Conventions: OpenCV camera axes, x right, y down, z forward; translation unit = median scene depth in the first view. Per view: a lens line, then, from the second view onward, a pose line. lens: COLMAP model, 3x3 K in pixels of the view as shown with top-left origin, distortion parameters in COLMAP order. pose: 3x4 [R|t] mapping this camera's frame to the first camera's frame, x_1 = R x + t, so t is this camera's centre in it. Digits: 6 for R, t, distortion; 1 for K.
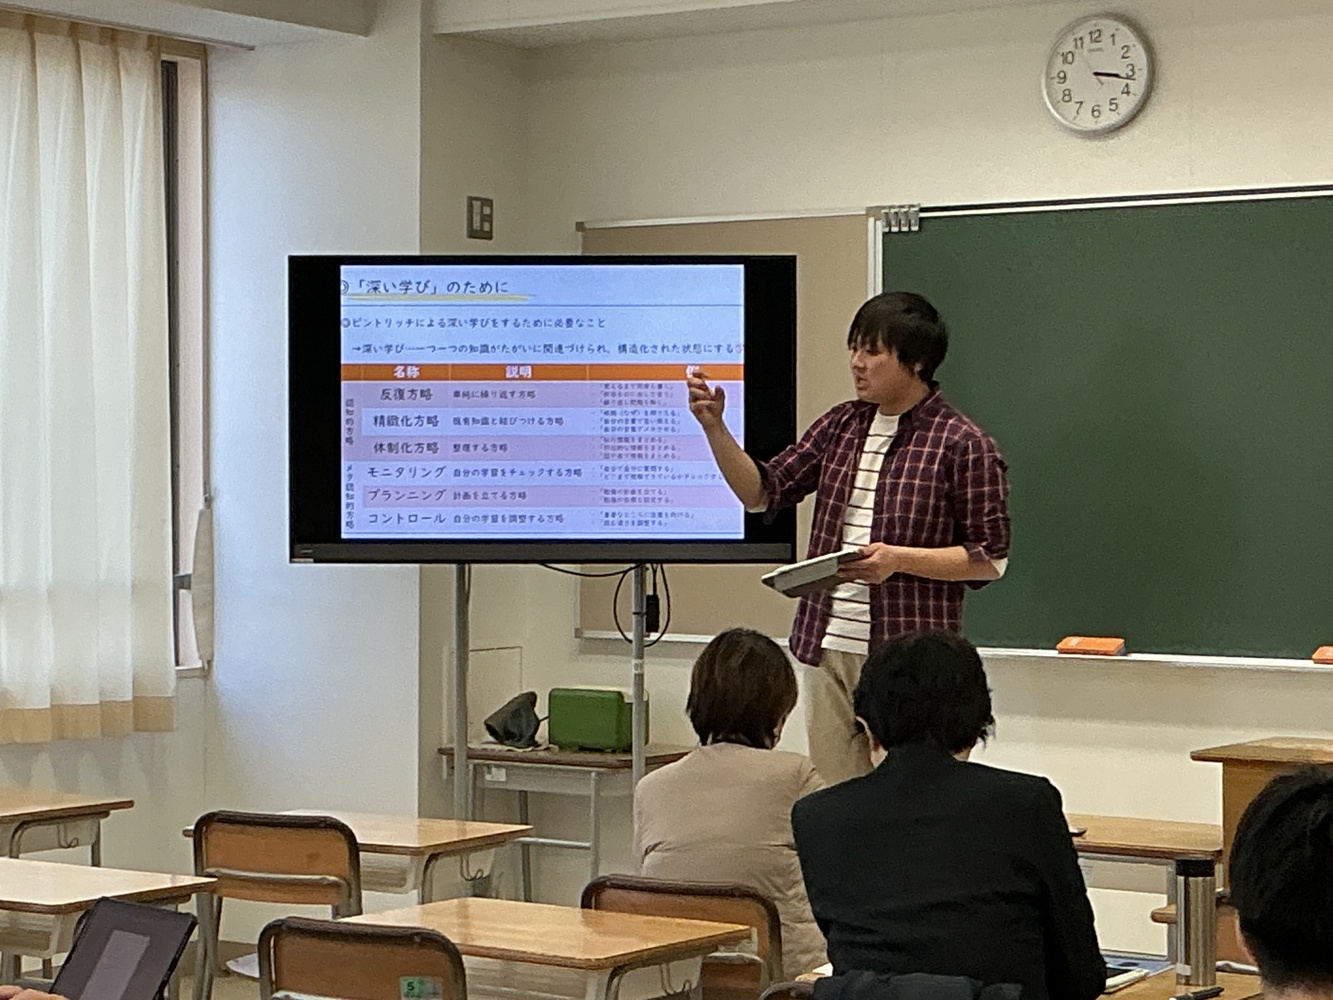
lens RADIAL K [[3194.6, 0, 664.4], [0, 3194.6, 513.2], [0, 0, 1]] dist [0.103263, 0.000000]
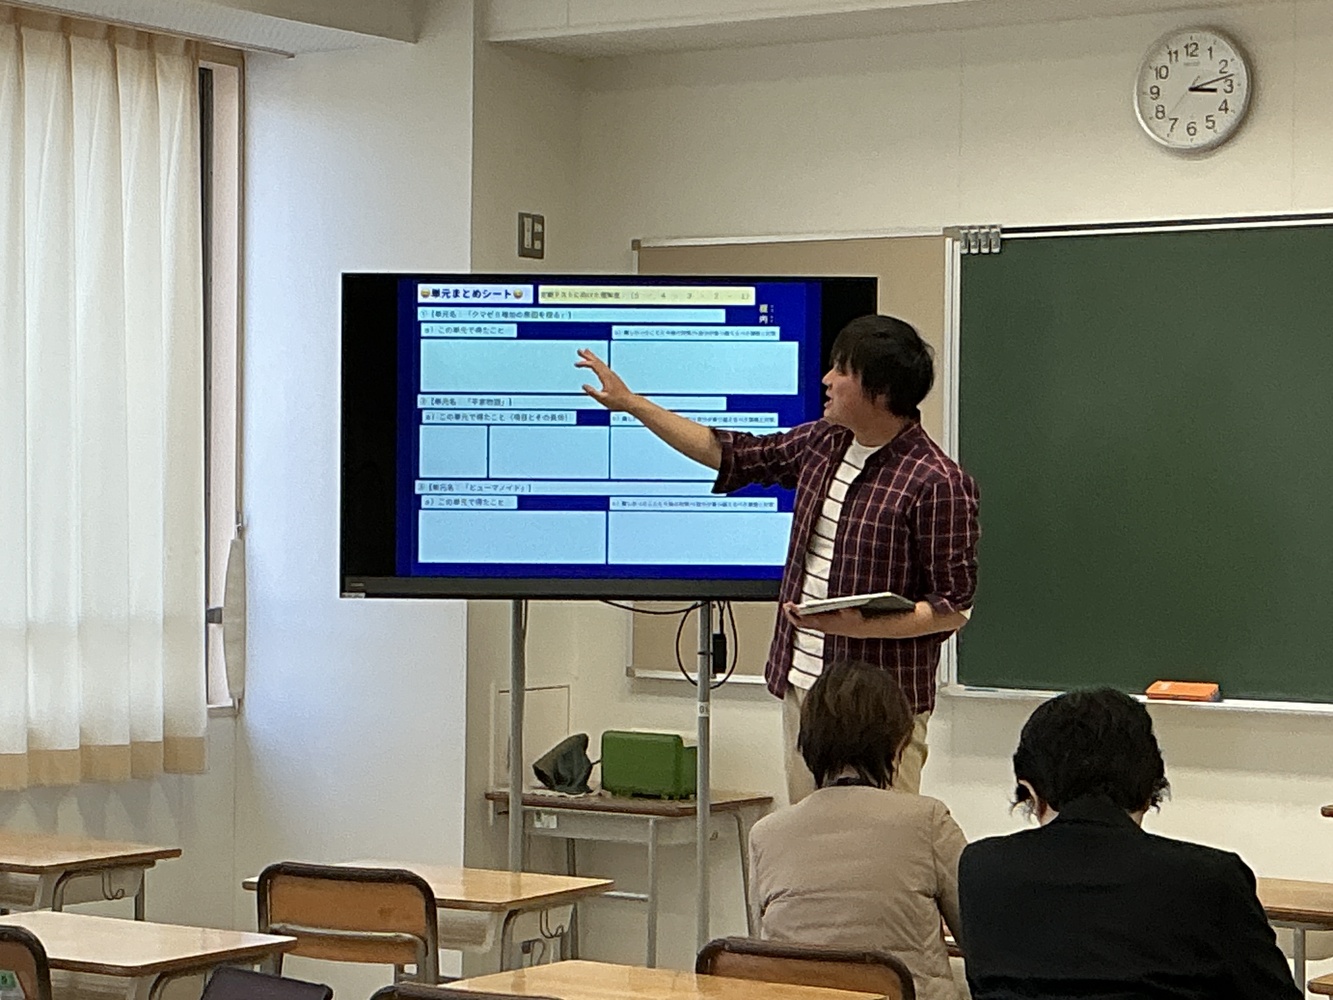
lens RADIAL K [[3262.4, 0, 663.8], [0, 3262.4, 507.9], [0, 0, 1]] dist [0.119889, 0.000000]
pose [[0.999871, 0.007761, 0.014079, -0.034373], [-0.007614, 0.999916, -0.010519, -0.001464], [-0.014160, 0.010410, 0.999846, 0.031354]]
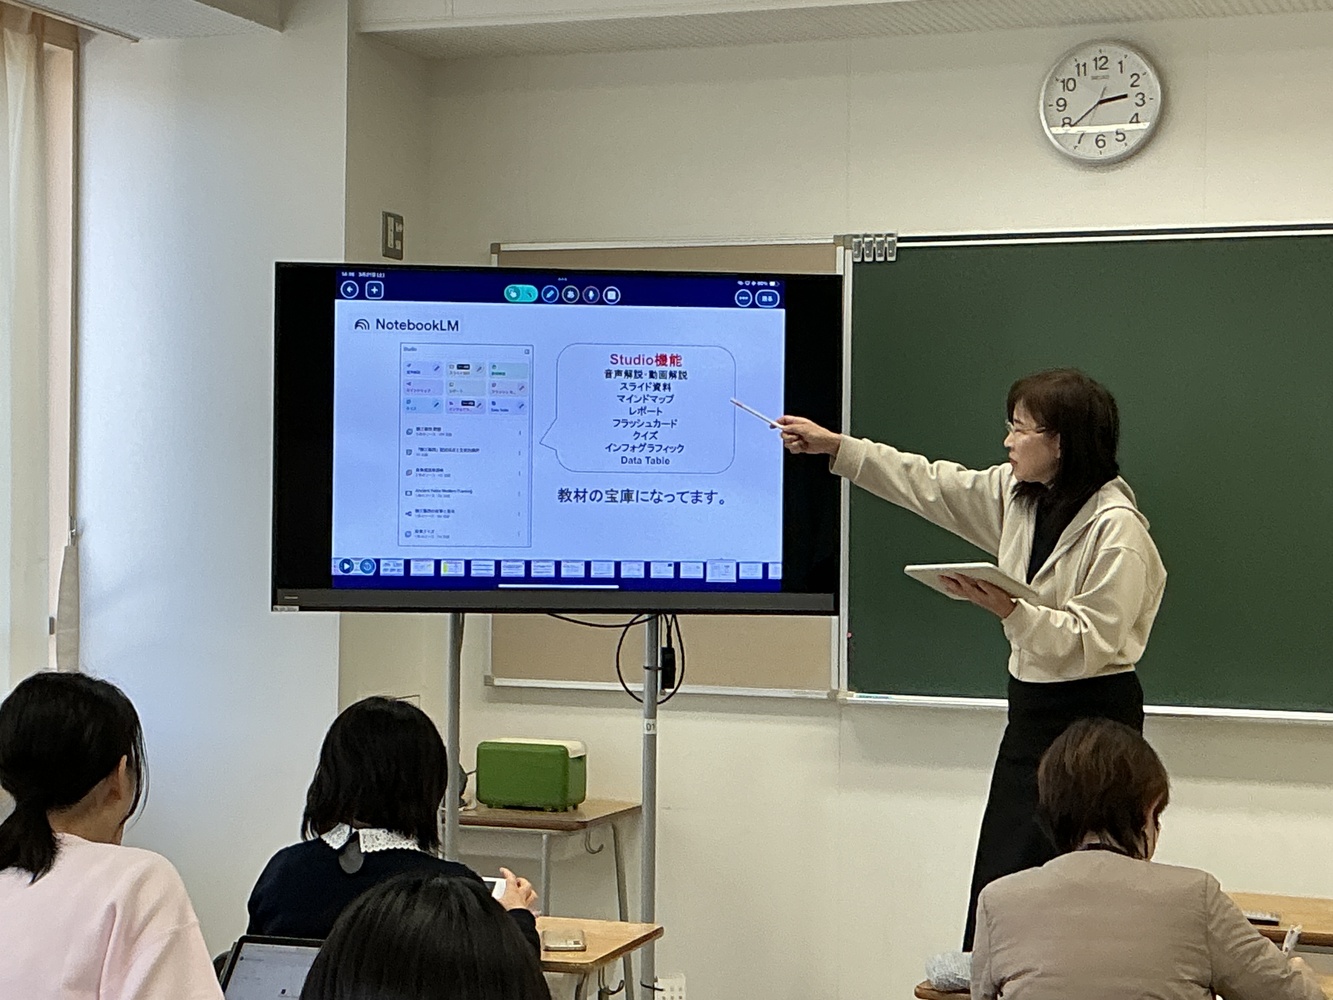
lens RADIAL K [[2497.2, 0, 662.9], [0, 2497.2, 519.4], [0, 0, 1]] dist [0.097447, 0.000000]
pose [[0.970021, 0.008868, 0.242857, -0.172917], [-0.007253, 0.999945, -0.007543, -0.005307], [-0.242911, 0.005556, 0.970033, 0.300973]]
